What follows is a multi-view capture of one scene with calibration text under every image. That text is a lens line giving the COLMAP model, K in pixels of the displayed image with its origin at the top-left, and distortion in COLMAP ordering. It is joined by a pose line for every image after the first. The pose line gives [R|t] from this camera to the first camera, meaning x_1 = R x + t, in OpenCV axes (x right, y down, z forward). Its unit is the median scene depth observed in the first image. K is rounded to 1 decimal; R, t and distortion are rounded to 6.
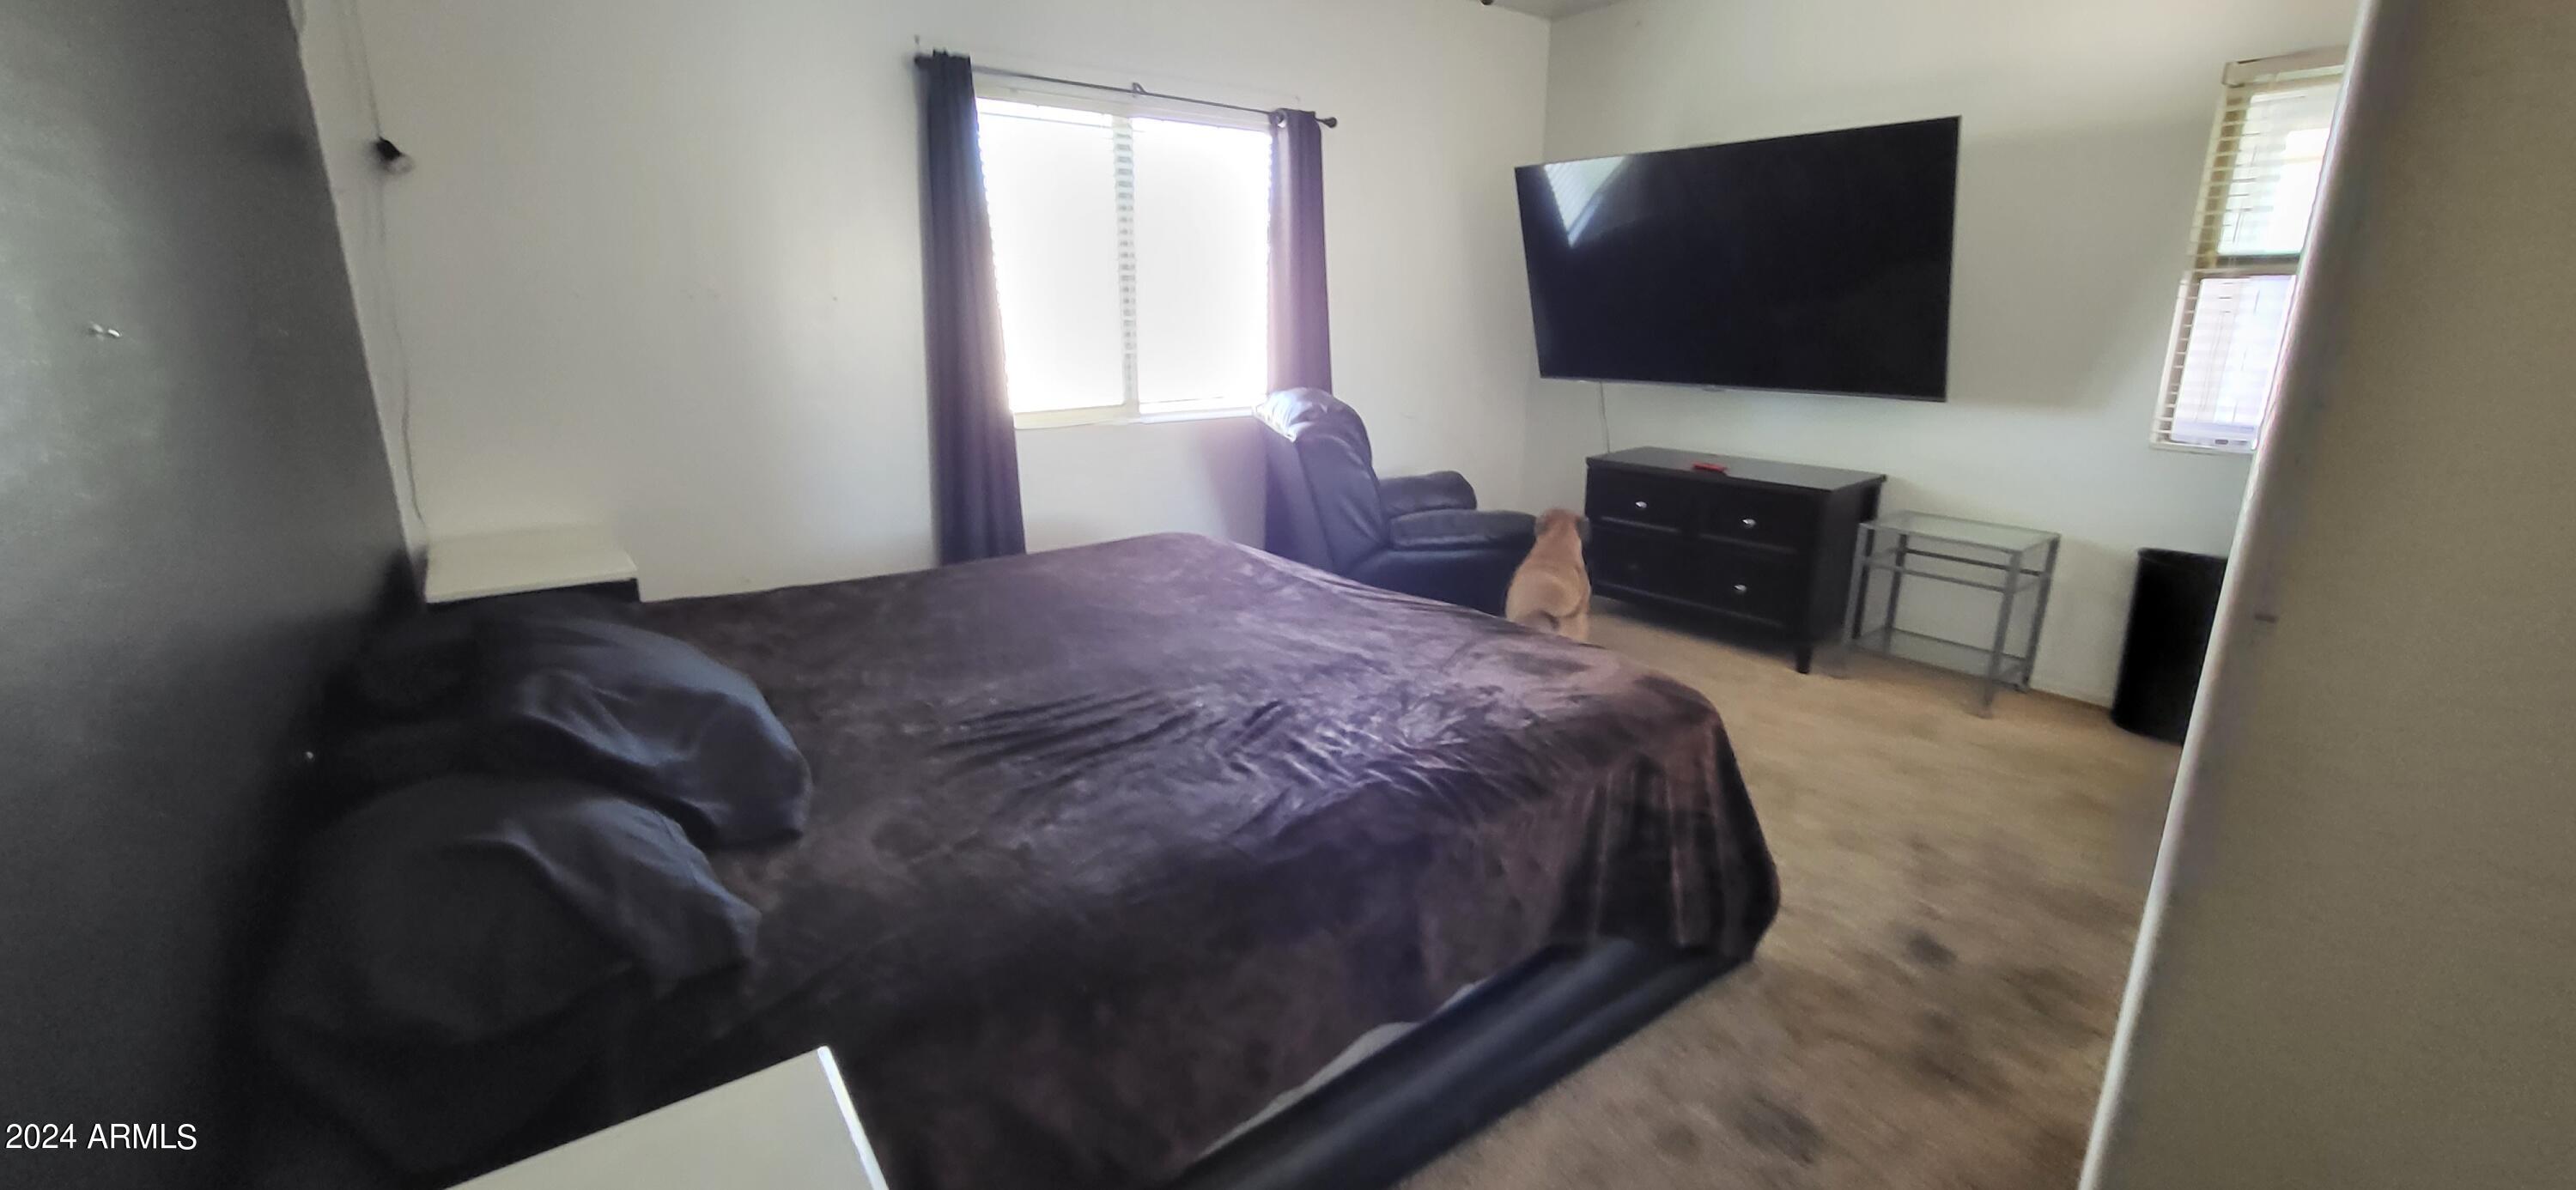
lens RADIAL K [[1043.5, 0, 1289.4], [0, 1043.5, 565.1], [0, 0, 1]] dist [-0.006881, -0.000360]
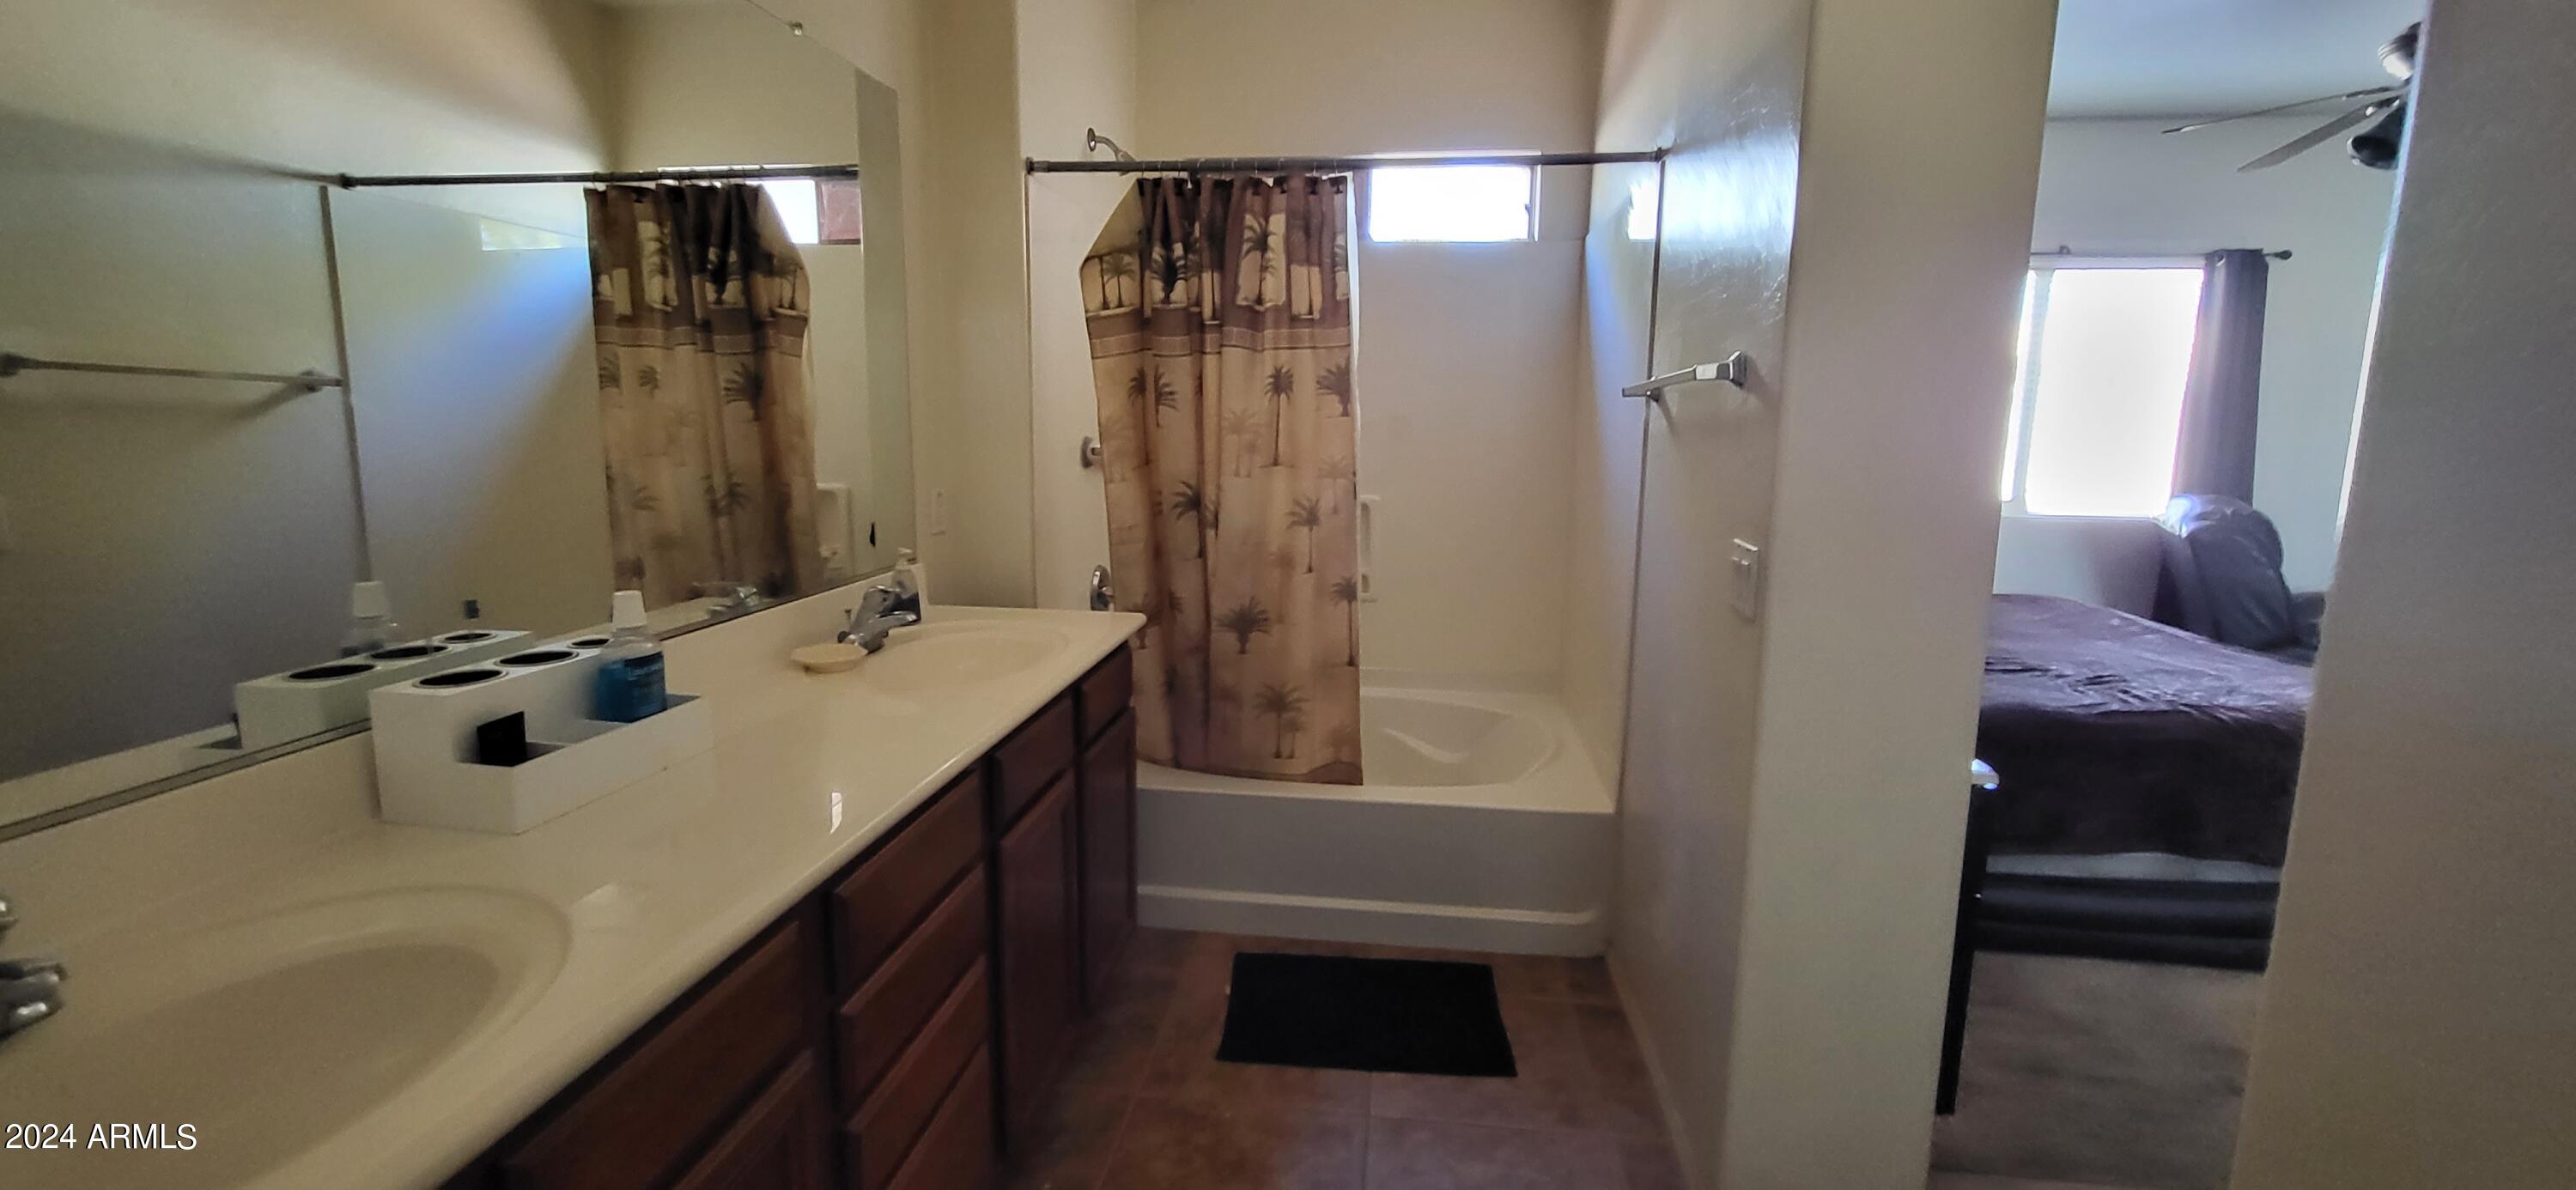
lens RADIAL K [[1043.5, 0, 1289.4], [0, 1043.5, 565.1], [0, 0, 1]] dist [-0.006881, -0.000360]
pose [[0.727095, 0.103706, -0.678659, 0.060337], [-0.177539, 0.983302, -0.039951, 0.124579], [0.663183, 0.149537, 0.733367, -0.458377]]
